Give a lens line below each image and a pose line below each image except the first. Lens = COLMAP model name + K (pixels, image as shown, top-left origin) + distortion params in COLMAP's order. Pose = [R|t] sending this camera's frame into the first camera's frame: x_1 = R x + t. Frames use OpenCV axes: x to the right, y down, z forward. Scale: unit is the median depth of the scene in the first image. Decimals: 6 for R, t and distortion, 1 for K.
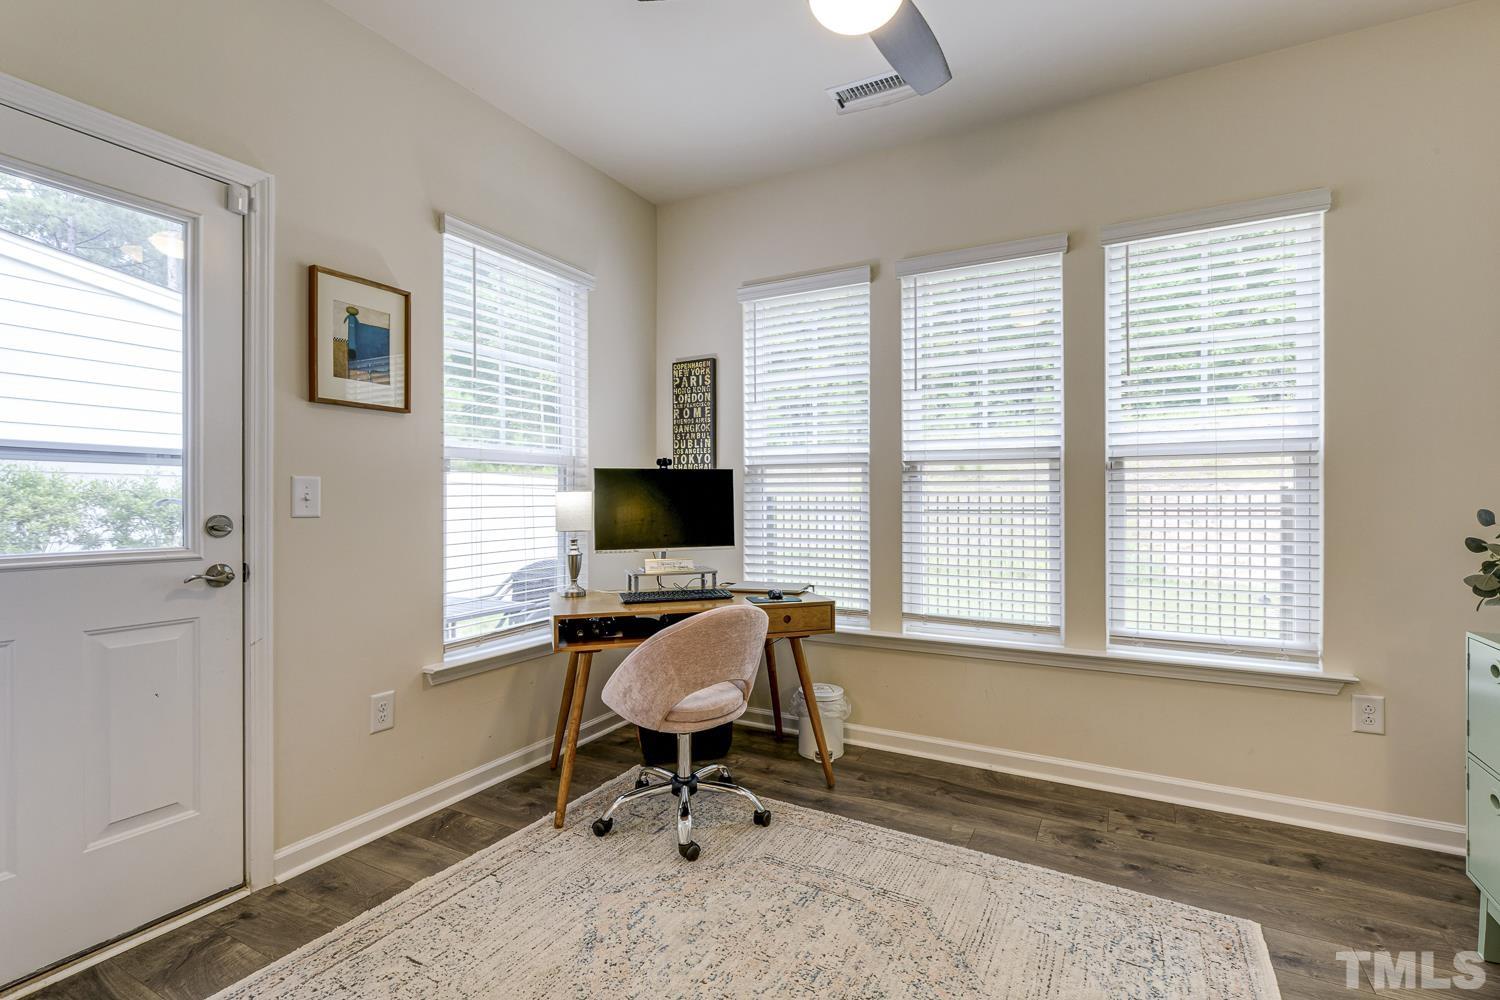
lens RADIAL K [[684.6, 0, 765.9], [0, 684.6, 501.6], [0, 0, 1]] dist [0.002165, -0.000037]
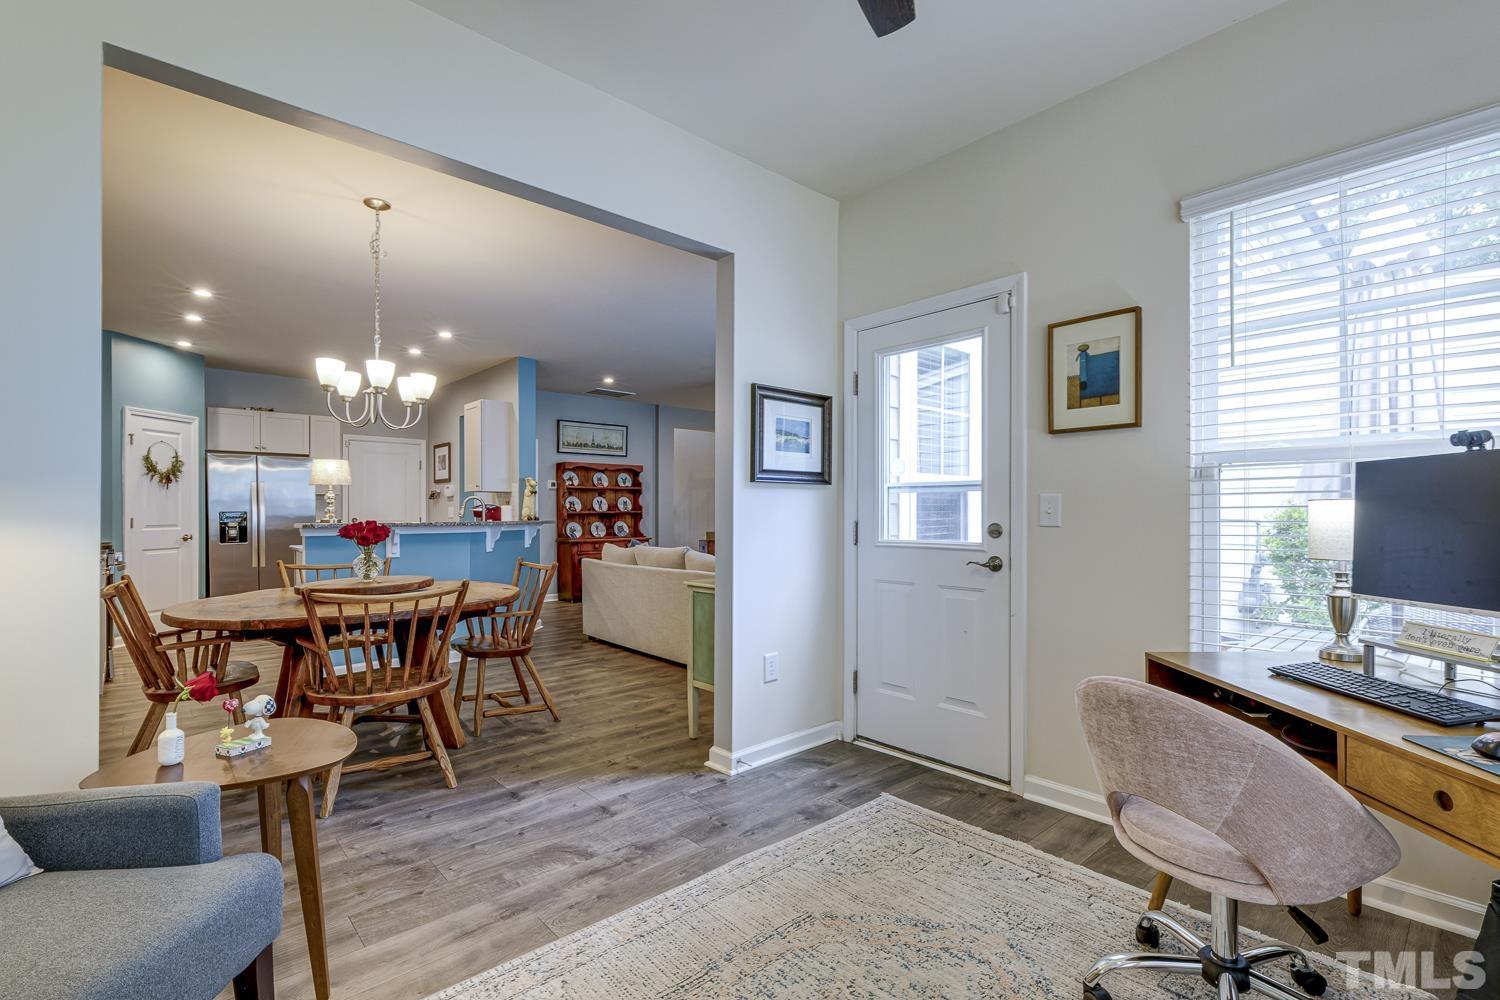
lens RADIAL K [[680.4, 0, 764.4], [0, 680.4, 513.9], [0, 0, 1]] dist [0.006128, -0.001876]
pose [[-0.329245, 0.003594, -0.944238, 0.609671], [0.001451, 0.999994, 0.003301, -0.004704], [0.944243, -0.000283, -0.329248, 0.814741]]
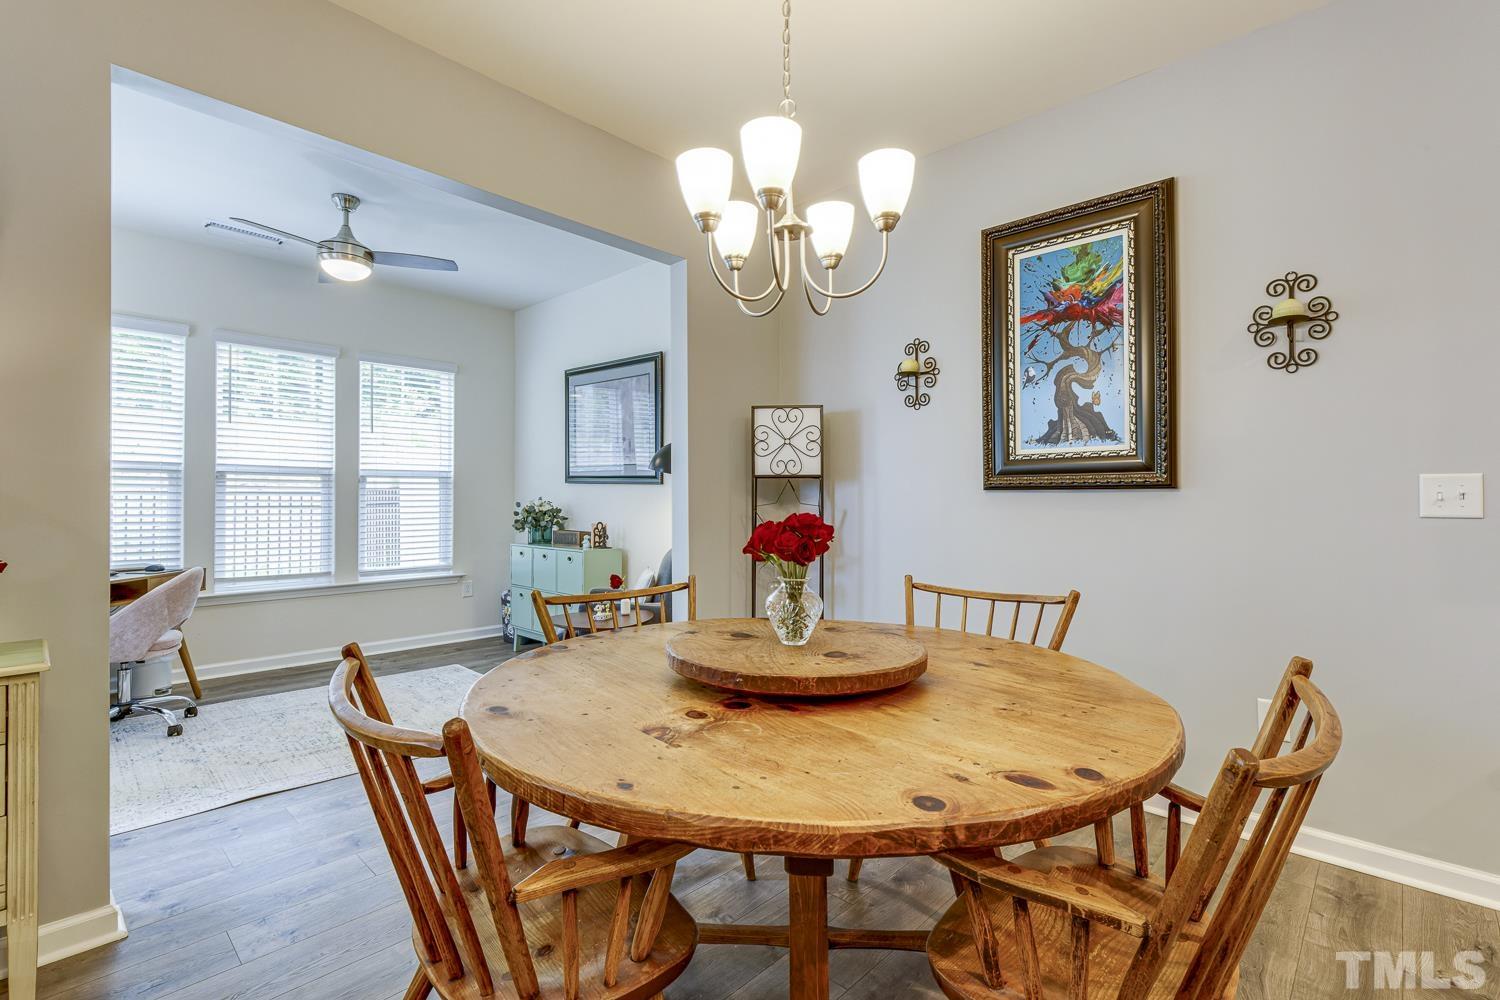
lens RADIAL K [[684.6, 0, 754.2], [0, 684.6, 486.6], [0, 0, 1]] dist [0.002165, -0.000037]
pose [[0.265516, 0.017769, 0.963943, -1.107429], [0.000671, 0.999826, -0.018615, 0.000352], [-0.964106, 0.005590, 0.265458, -0.568276]]
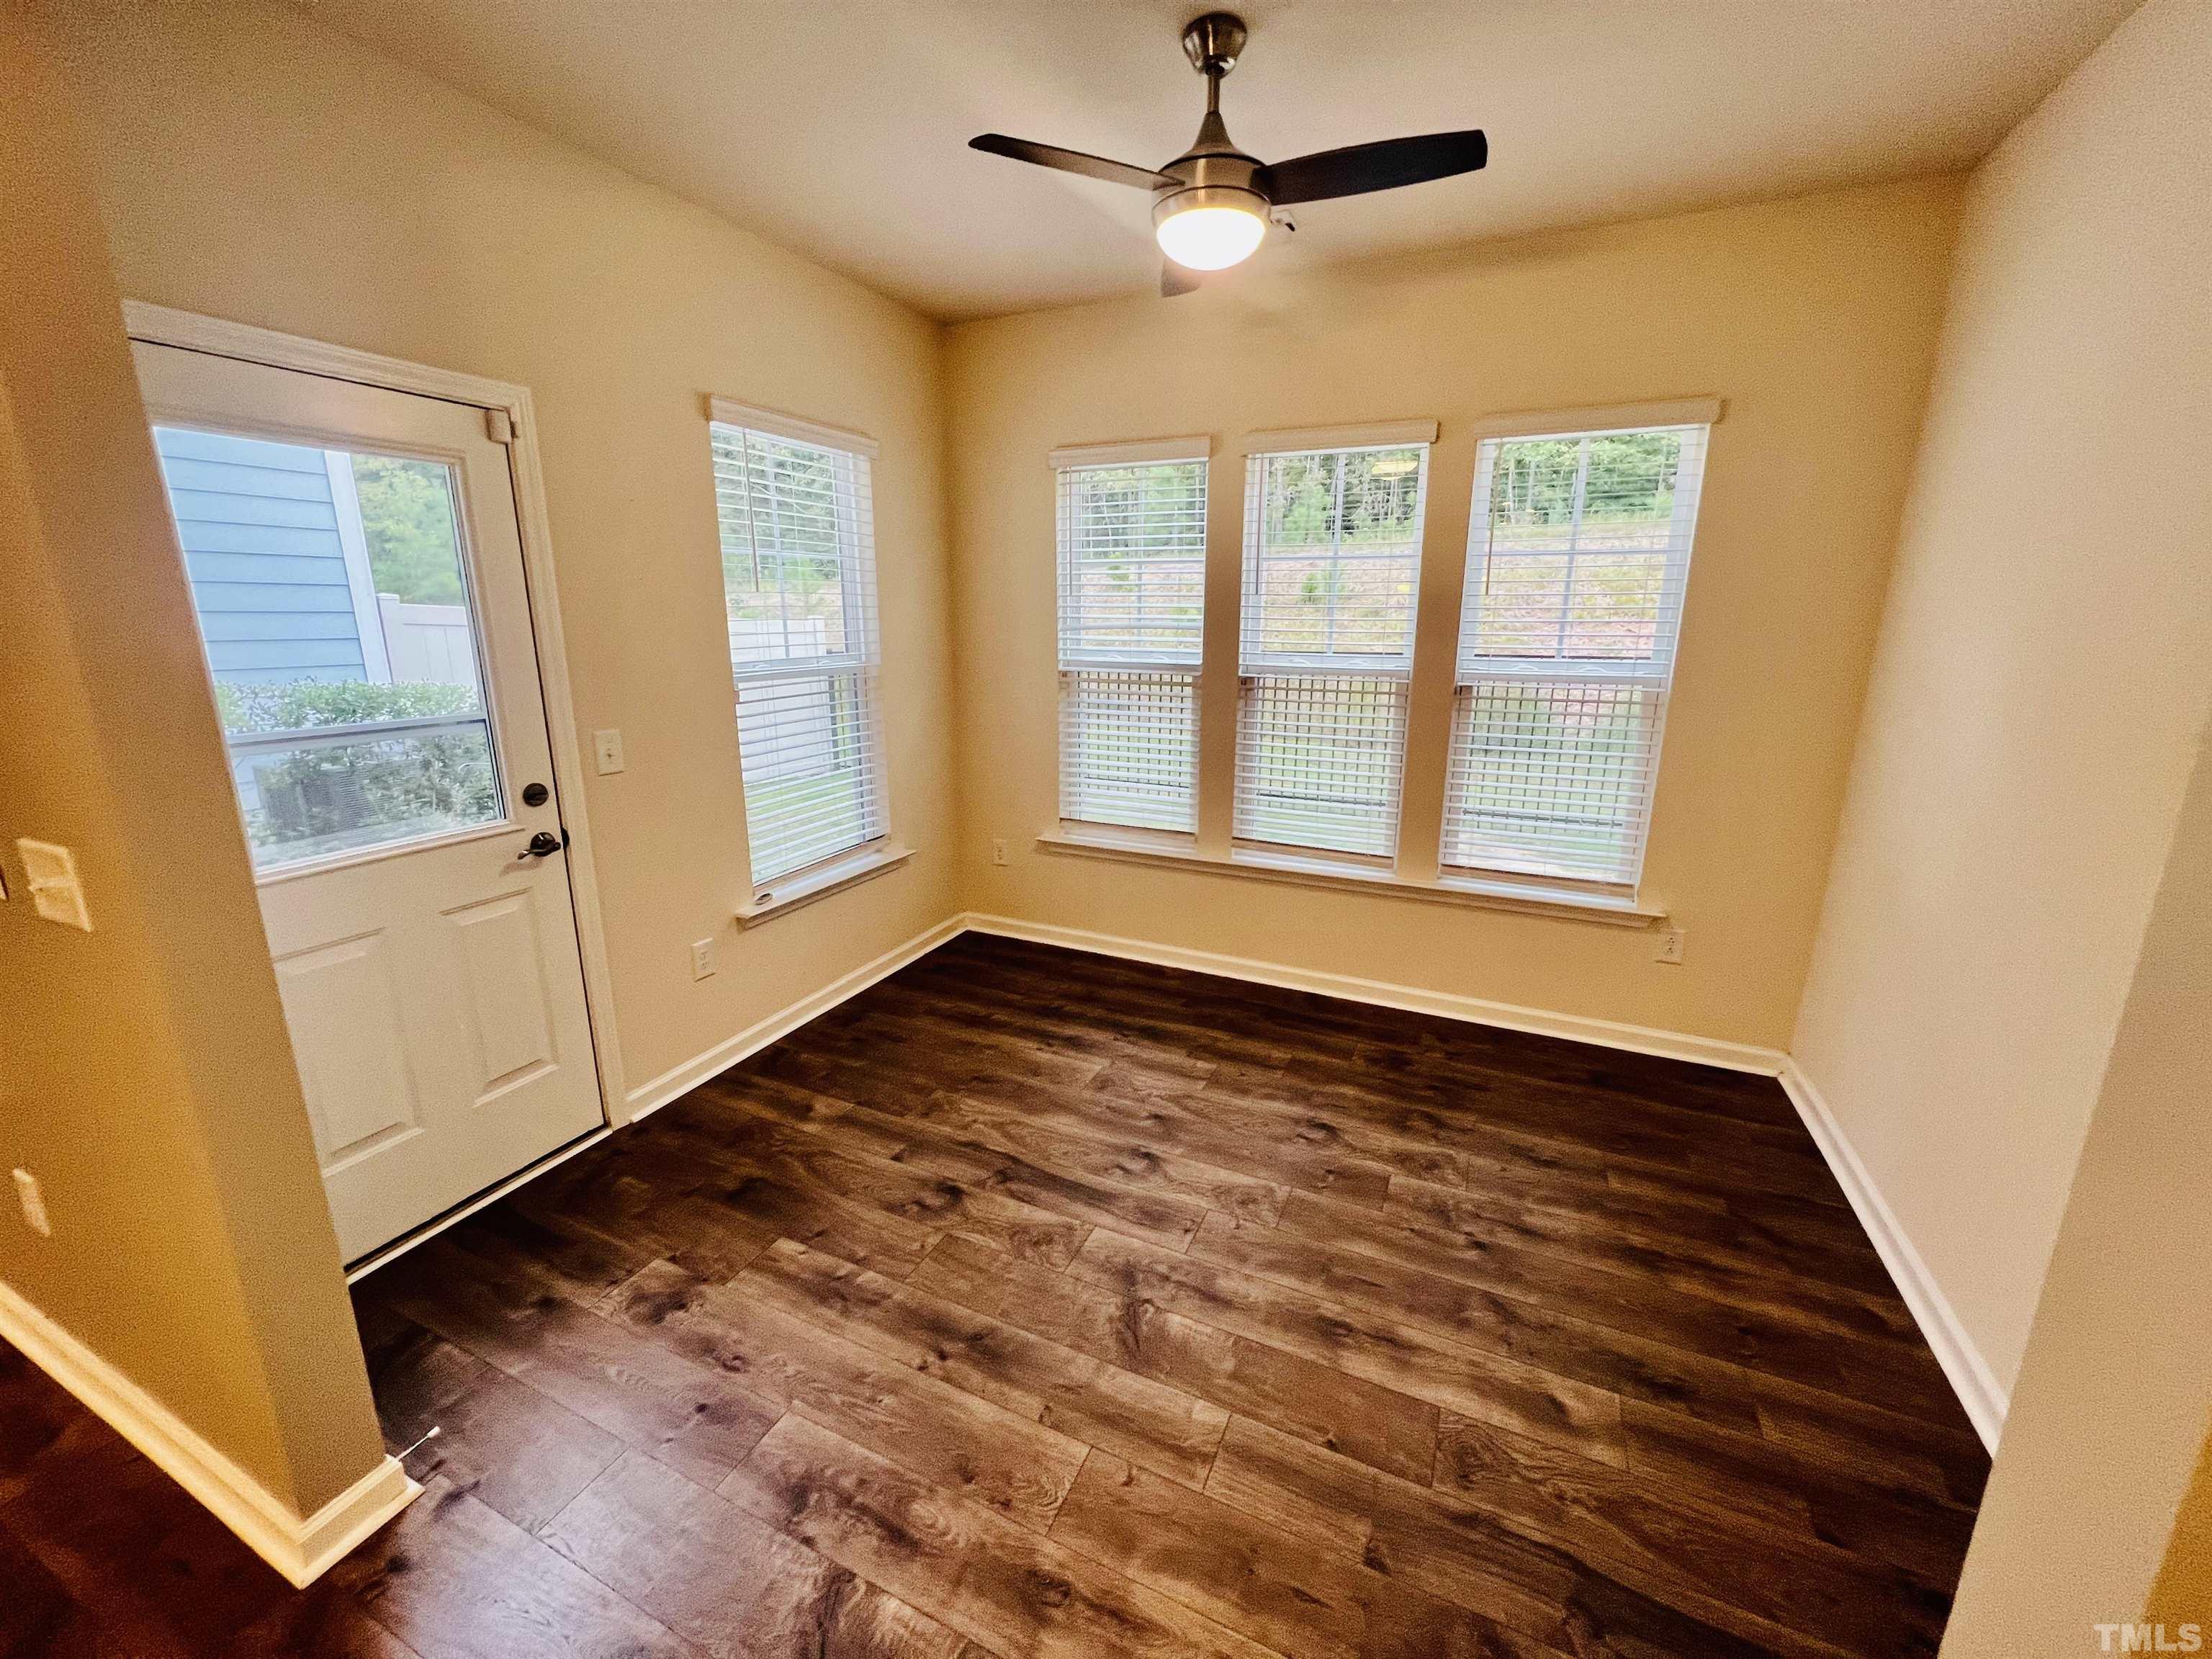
lens RADIAL K [[882.7, 0, 1103.0], [0, 882.7, 828.6], [0, 0, 1]] dist [-0.001280, -0.000346]
pose [[0.998489, -0.008273, 0.054329, -0.054319], [-0.004779, 0.971785, 0.235819, -0.172227], [-0.054747, -0.235722, 0.970277, -0.207551]]
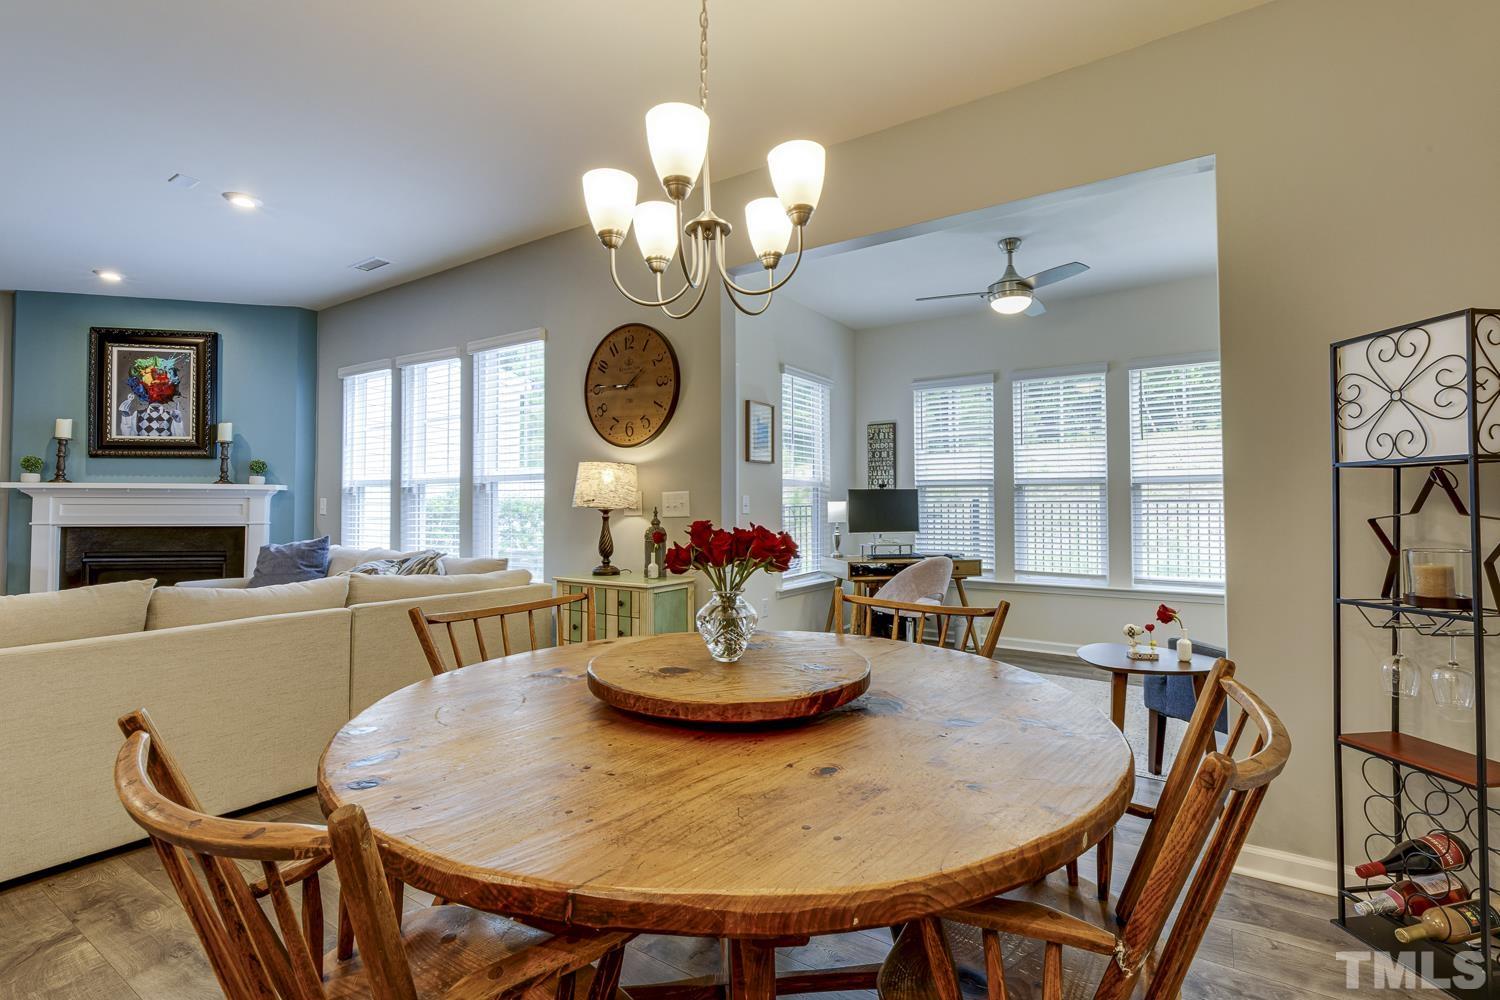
lens RADIAL K [[680.4, 0, 762.6], [0, 680.4, 493.0], [0, 0, 1]] dist [0.006128, -0.001876]
pose [[0.995955, -0.001732, -0.089839, -0.371052], [-0.000225, 0.999763, -0.021773, 0.002489], [0.089855, 0.021705, 0.995718, -1.041468]]
